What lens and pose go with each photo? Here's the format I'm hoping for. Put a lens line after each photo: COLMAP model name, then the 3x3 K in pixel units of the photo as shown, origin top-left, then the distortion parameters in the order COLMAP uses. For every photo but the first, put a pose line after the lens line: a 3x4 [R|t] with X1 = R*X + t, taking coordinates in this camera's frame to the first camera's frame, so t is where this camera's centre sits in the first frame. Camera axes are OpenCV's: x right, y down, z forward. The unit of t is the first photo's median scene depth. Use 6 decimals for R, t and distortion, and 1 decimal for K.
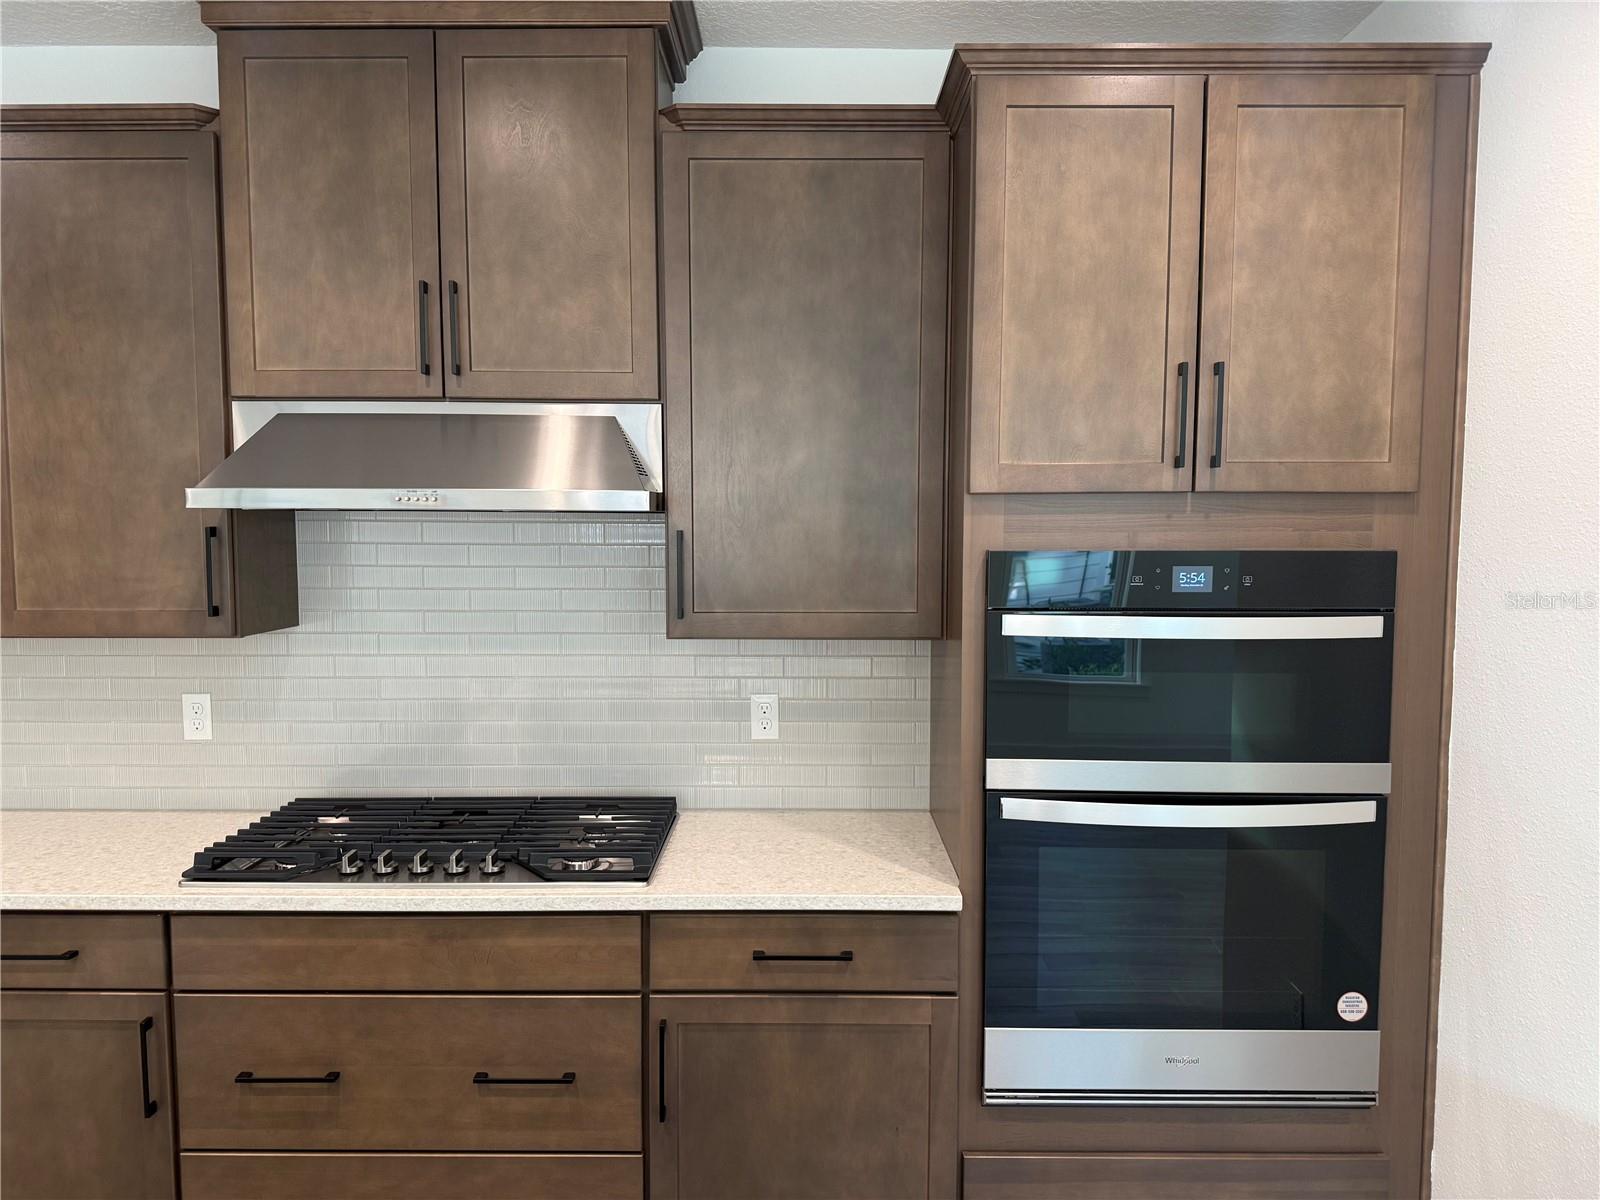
lens RADIAL K [[1125.8, 0, 809.3], [0, 1125.8, 597.4], [0, 0, 1]] dist [0.060611, -0.076523]
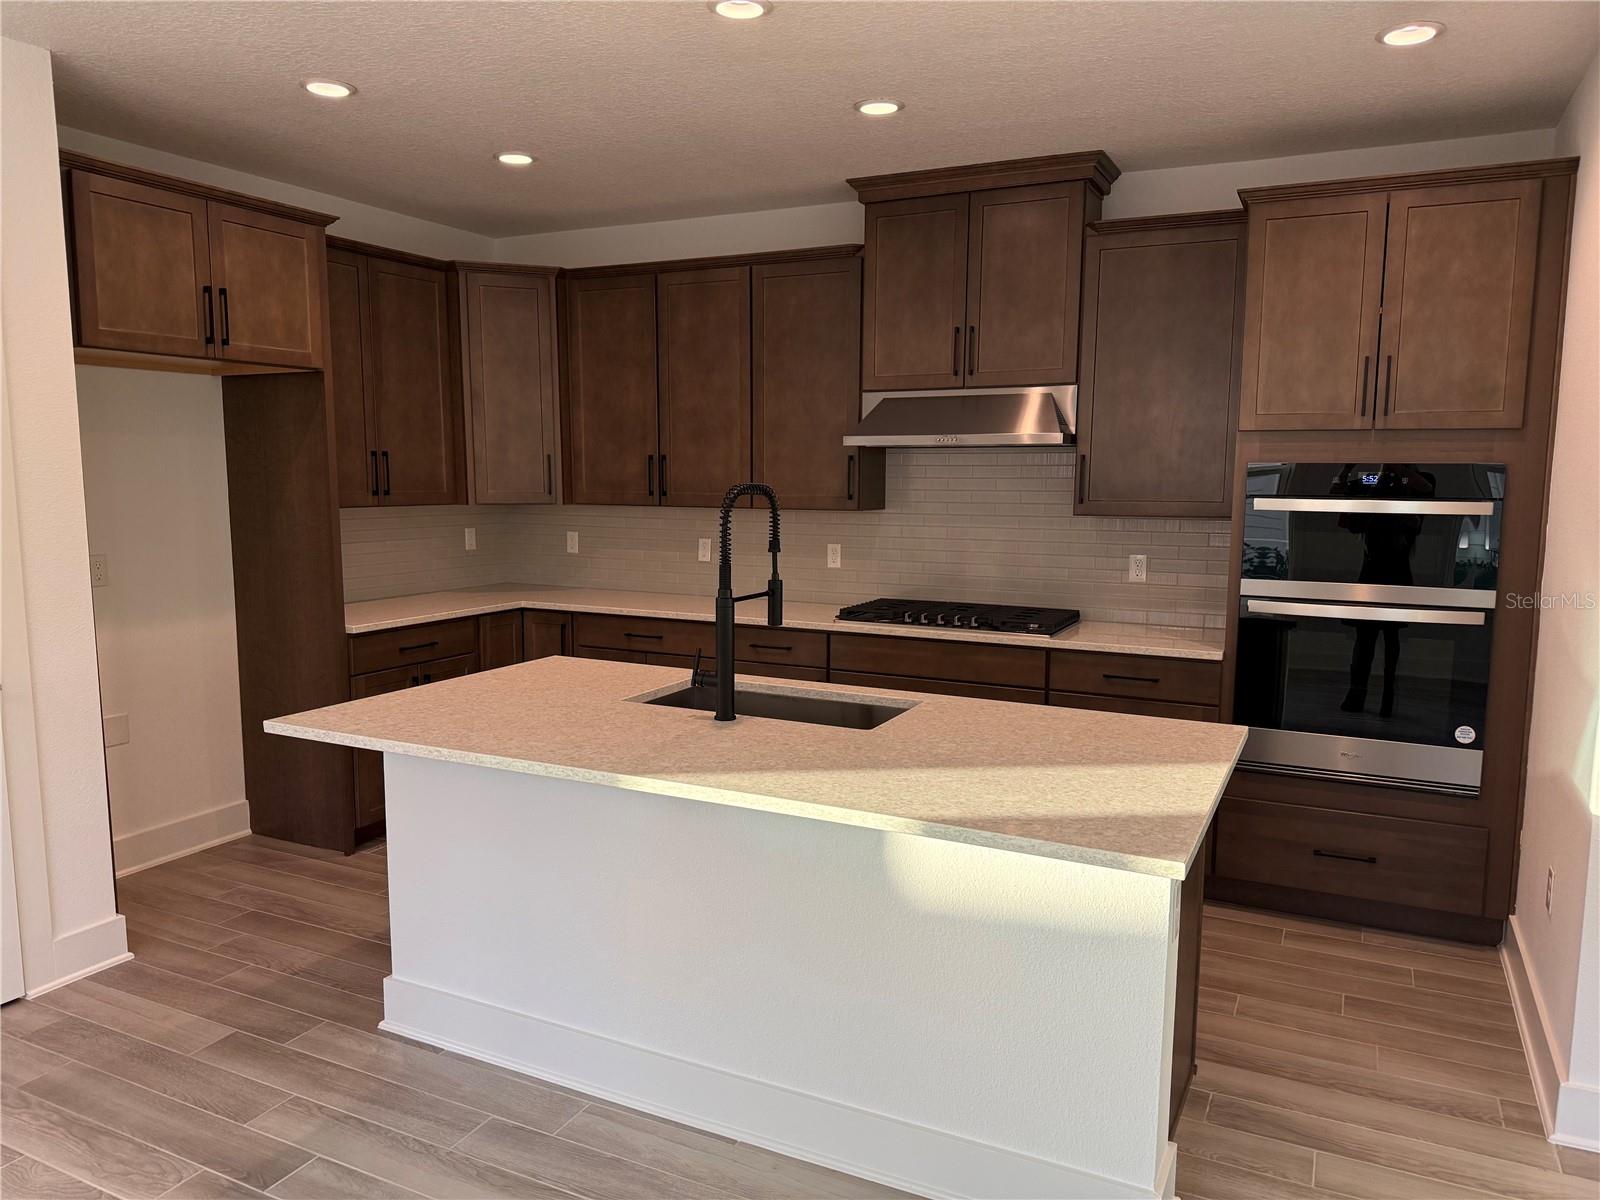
lens RADIAL K [[1125.8, 0, 789.9], [0, 1125.8, 607.0], [0, 0, 1]] dist [0.060611, -0.076523]
pose [[0.893779, 0.058446, -0.444683, 0.297792], [-0.037862, 0.997766, 0.055040, 0.106143], [0.446906, -0.032357, 0.893996, -0.887010]]
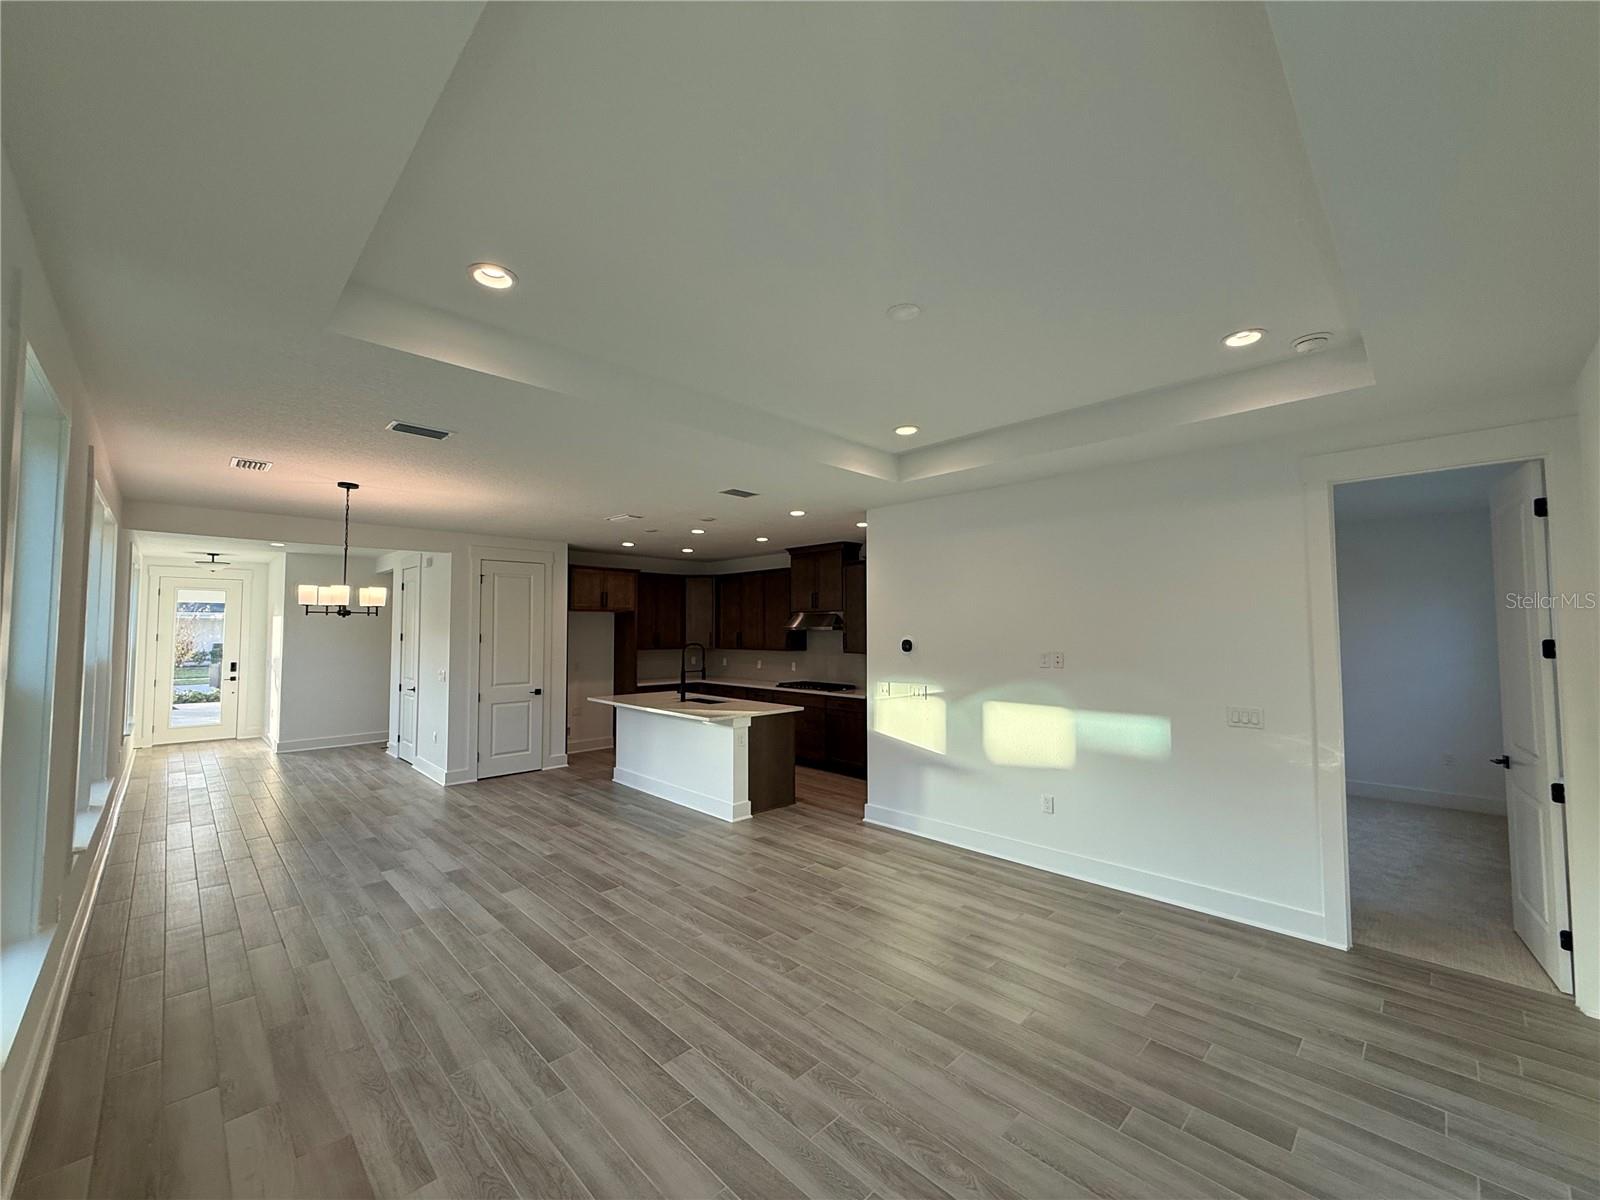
lens RADIAL K [[633.5, 0, 797.6], [0, 633.5, 602.4], [0, 0, 1]] dist [-0.009573, 0.000850]
pose [[0.702752, -0.030421, -0.710784, 2.071013], [-0.050387, 0.994448, -0.092380, 0.091552], [0.709649, 0.100734, 0.697317, -1.465111]]
